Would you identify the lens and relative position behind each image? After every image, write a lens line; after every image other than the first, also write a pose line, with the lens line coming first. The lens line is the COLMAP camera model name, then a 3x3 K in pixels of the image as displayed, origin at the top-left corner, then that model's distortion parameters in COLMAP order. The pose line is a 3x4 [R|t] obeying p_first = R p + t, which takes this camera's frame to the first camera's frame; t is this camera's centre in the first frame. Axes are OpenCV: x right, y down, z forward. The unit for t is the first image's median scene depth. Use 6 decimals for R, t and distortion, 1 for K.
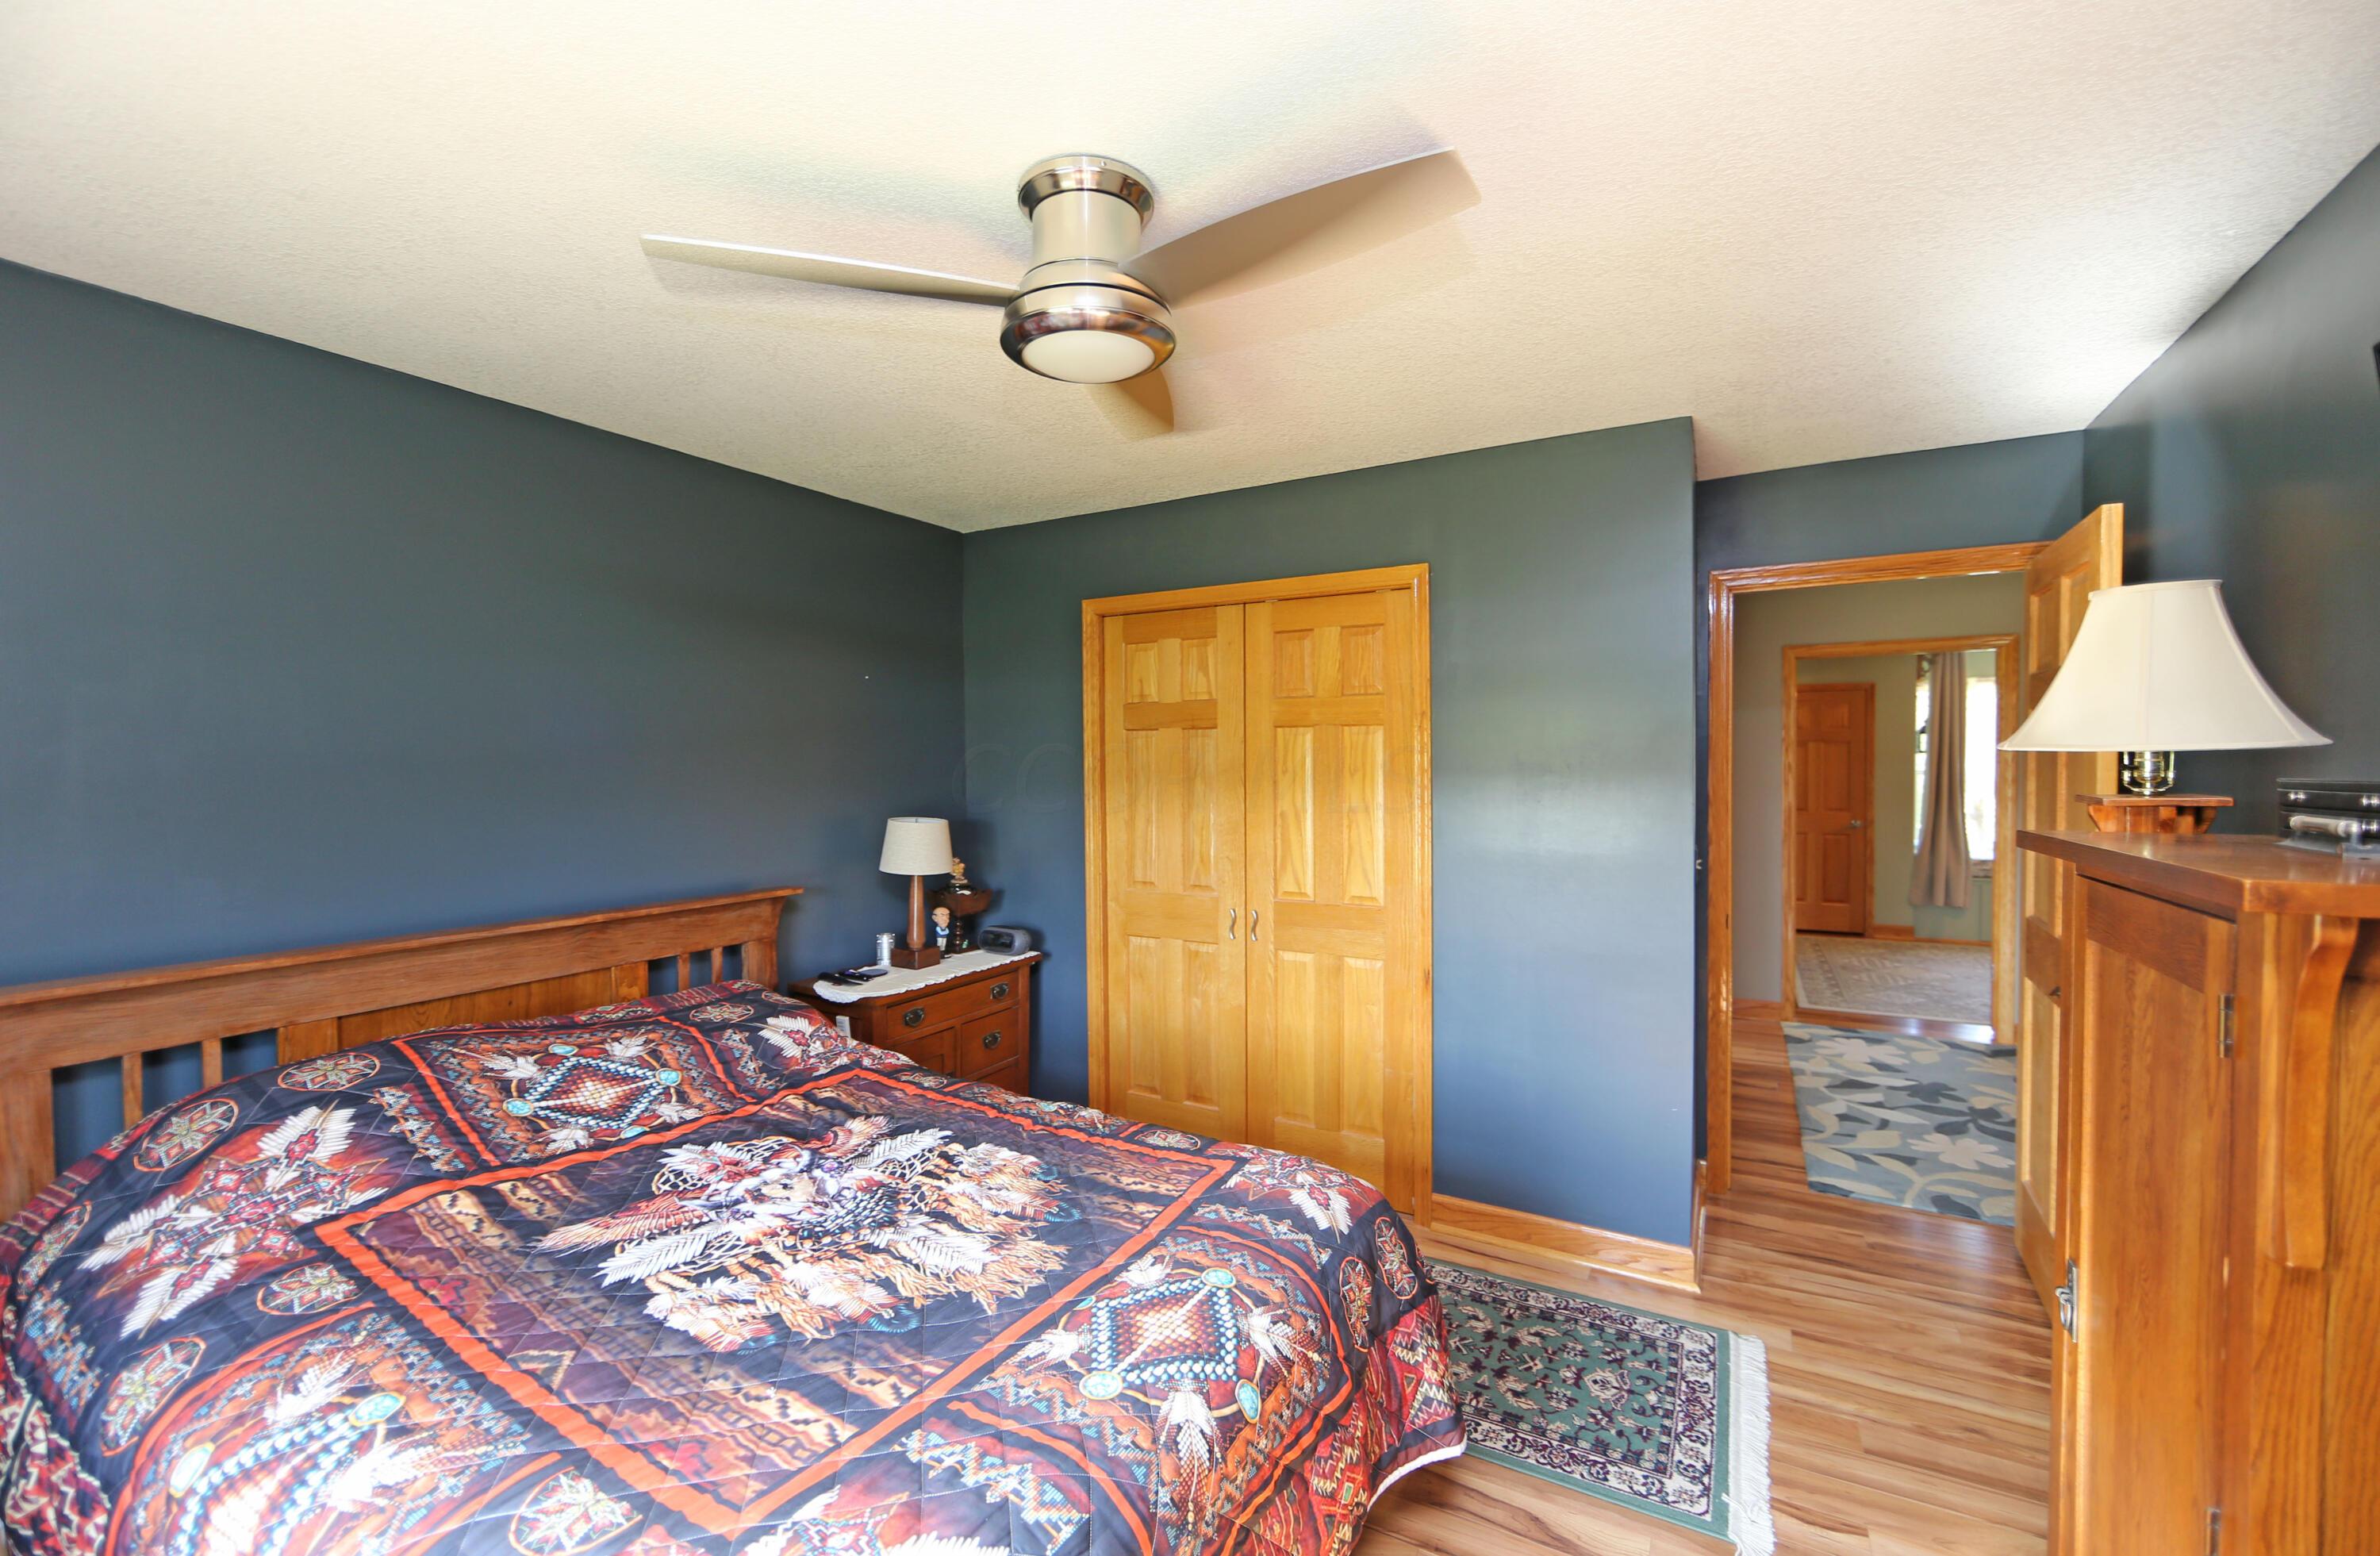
lens RADIAL K [[970.5, 0, 1199.1], [0, 970.5, 779.7], [0, 0, 1]] dist [-0.011554, 0.001355]
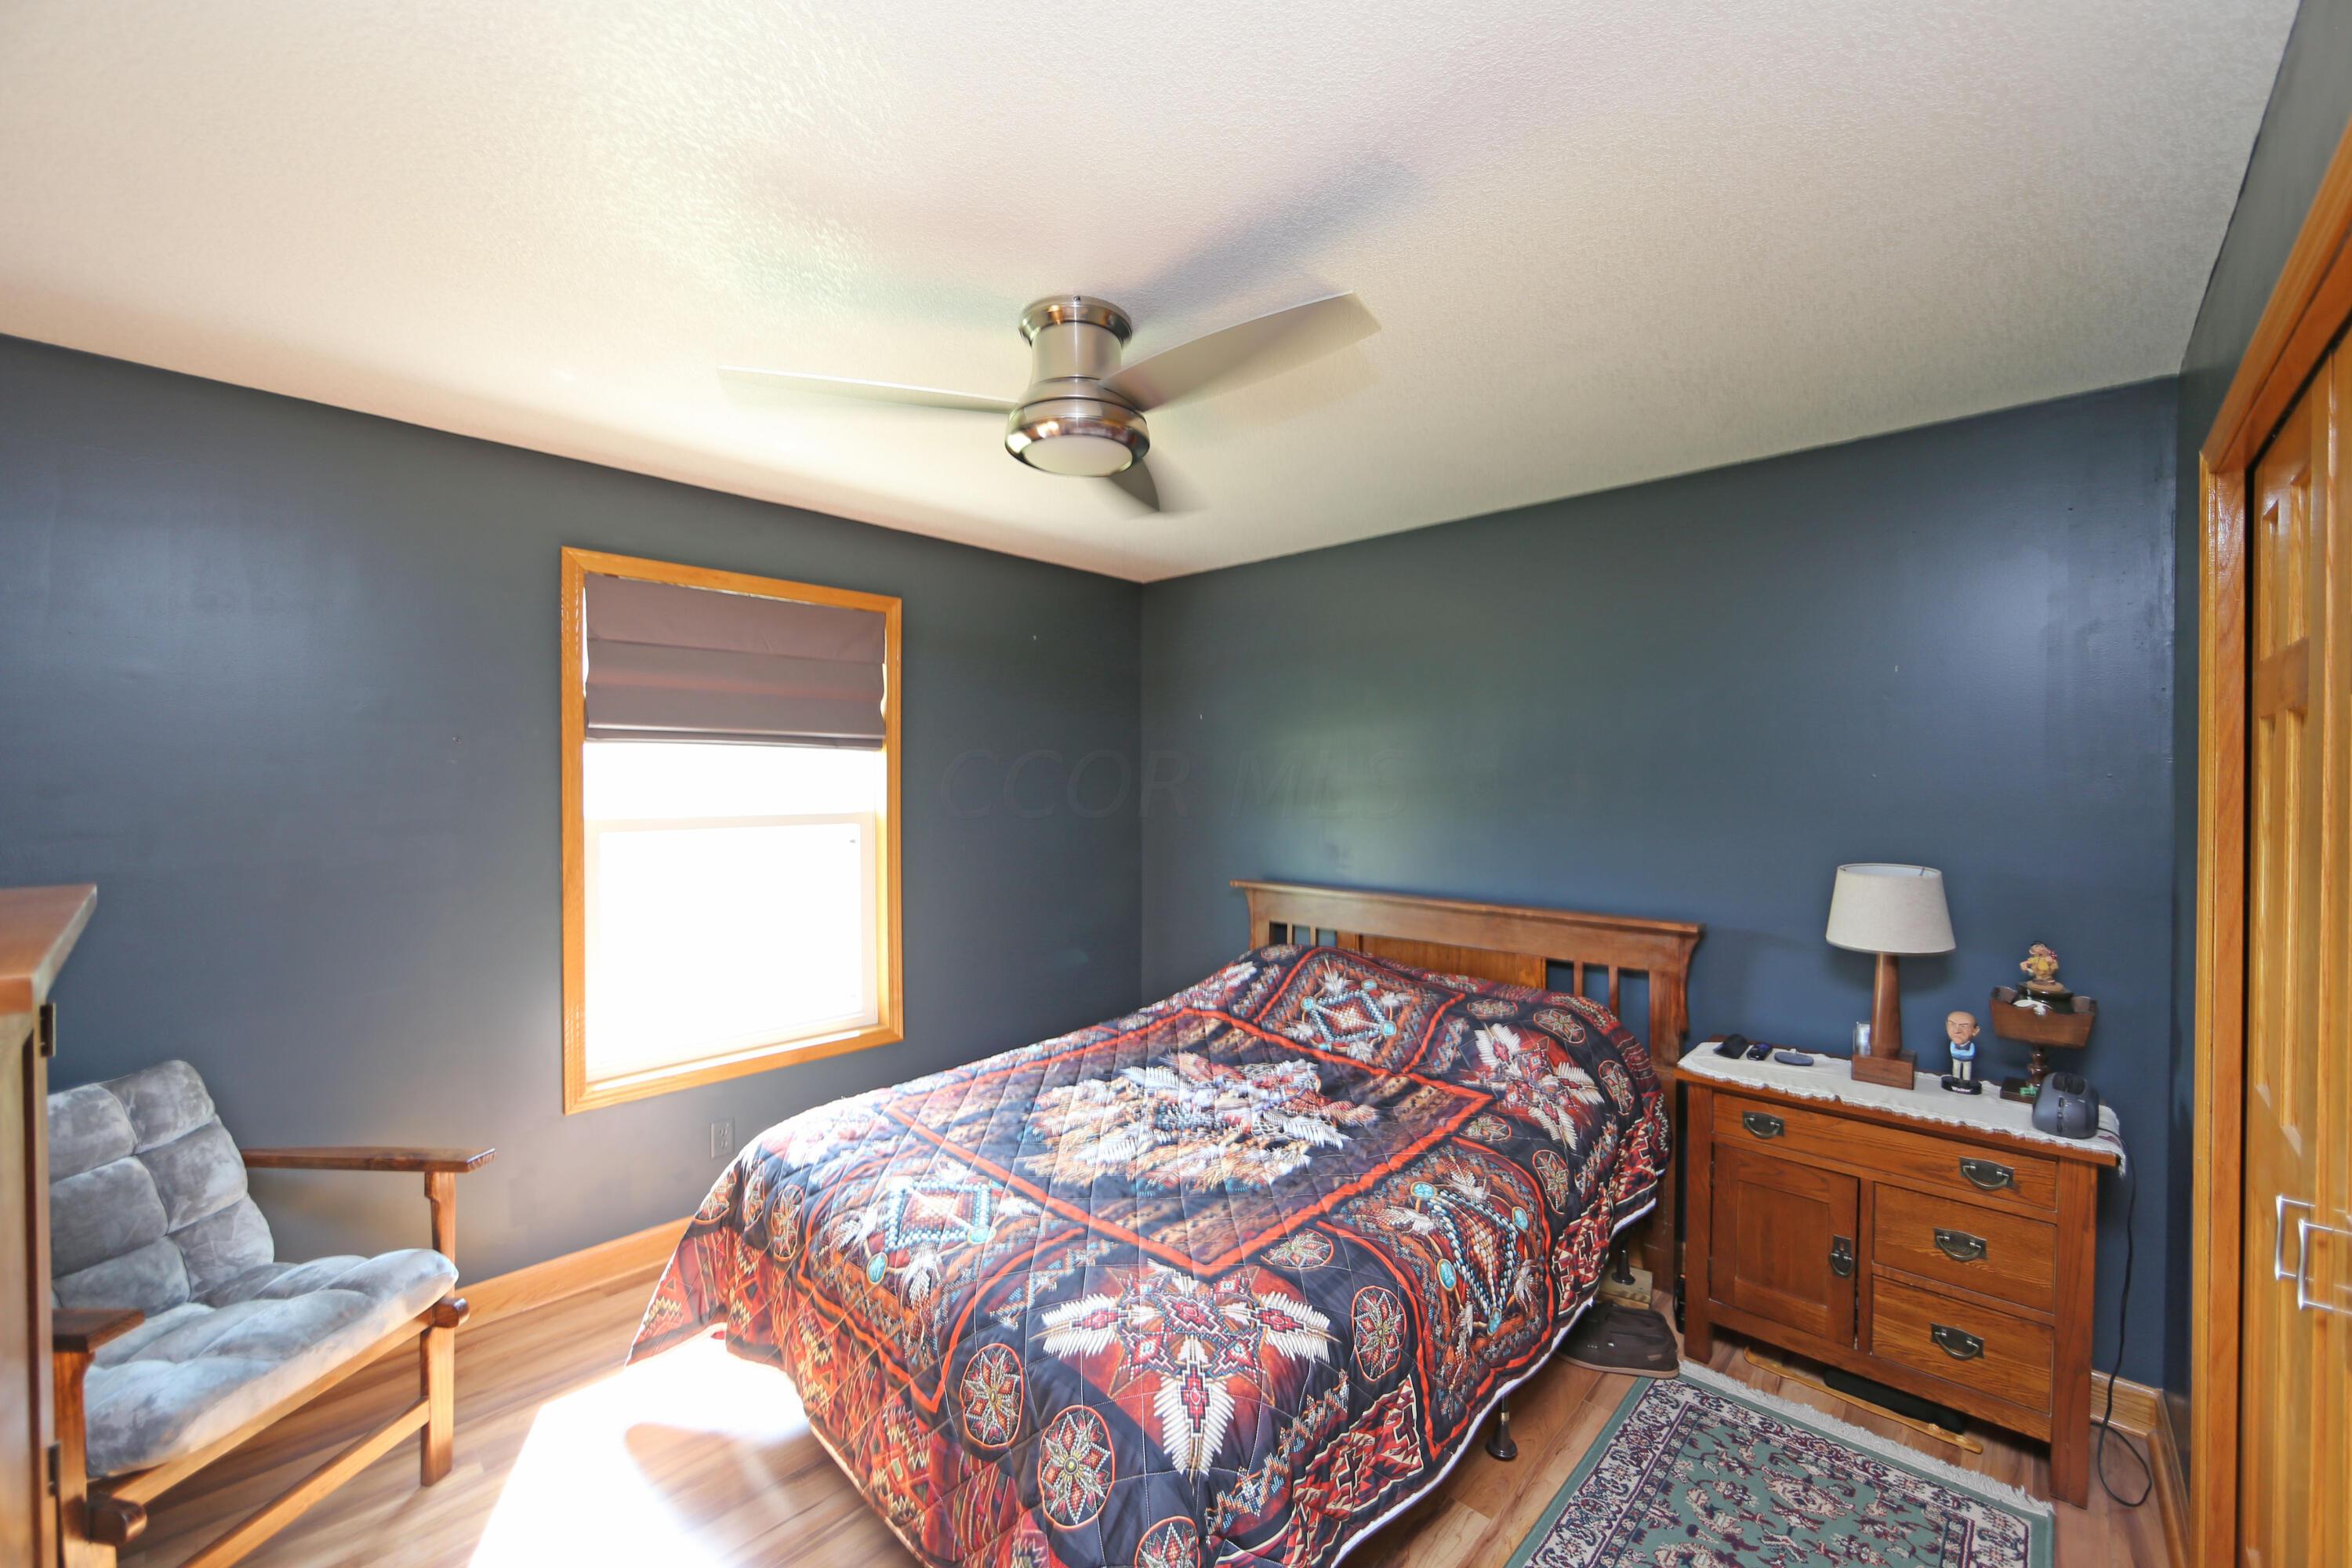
lens RADIAL K [[924.0, 0, 1184.8], [0, 924.0, 784.8], [0, 0, 1]] dist [-0.010832, 0.001148]
pose [[-0.240981, 0.011583, -0.970461, 0.850789], [-0.014008, 0.999783, 0.015411, -0.040471], [0.970429, 0.017308, -0.240766, 1.230385]]
